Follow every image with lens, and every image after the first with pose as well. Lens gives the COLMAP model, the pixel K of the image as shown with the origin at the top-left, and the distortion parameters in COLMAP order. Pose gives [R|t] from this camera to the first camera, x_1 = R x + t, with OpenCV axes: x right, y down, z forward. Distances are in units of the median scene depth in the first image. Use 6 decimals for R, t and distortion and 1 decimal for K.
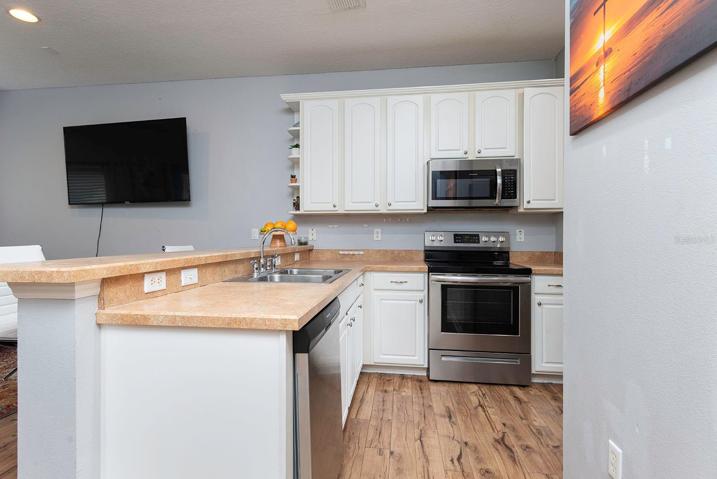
lens RADIAL K [[368.7, 0, 359.6], [0, 368.7, 236.3], [0, 0, 1]] dist [-0.001497, -0.000477]
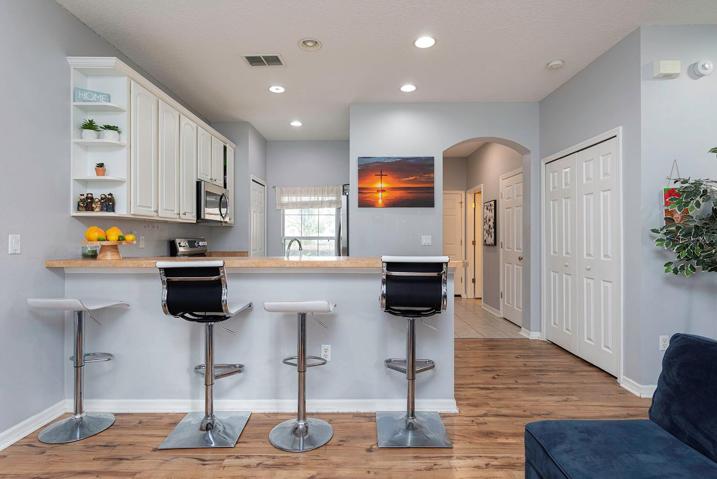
lens RADIAL K [[368.7, 0, 359.6], [0, 368.7, 236.3], [0, 0, 1]] dist [-0.001497, -0.000477]
pose [[-0.129754, 0.000426, 0.991546, -1.060613], [0.003730, 0.999993, 0.000059, -0.017658], [-0.991539, 0.003706, -0.129754, 0.617568]]
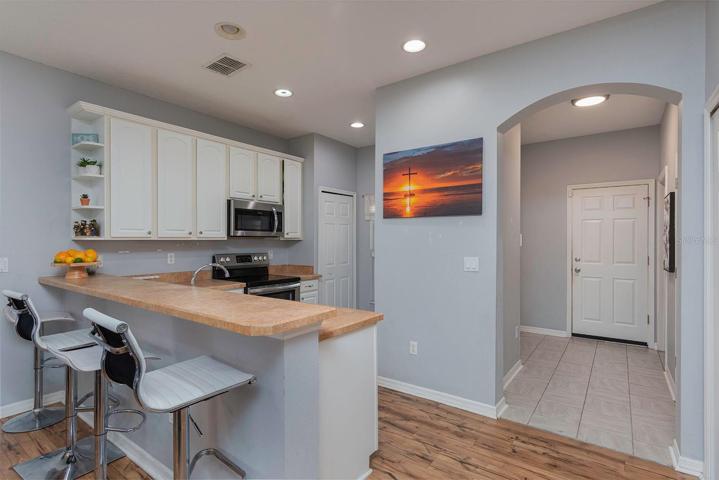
lens RADIAL K [[359.1, 0, 359.5], [0, 359.1, 240.0], [0, 0, 1]] dist [-0.002146, -0.000324]
pose [[0.472910, -0.000356, 0.881111, -0.663462], [0.002691, 0.999996, -0.001041, -0.060685], [-0.881107, 0.002863, 0.472909, 0.032249]]
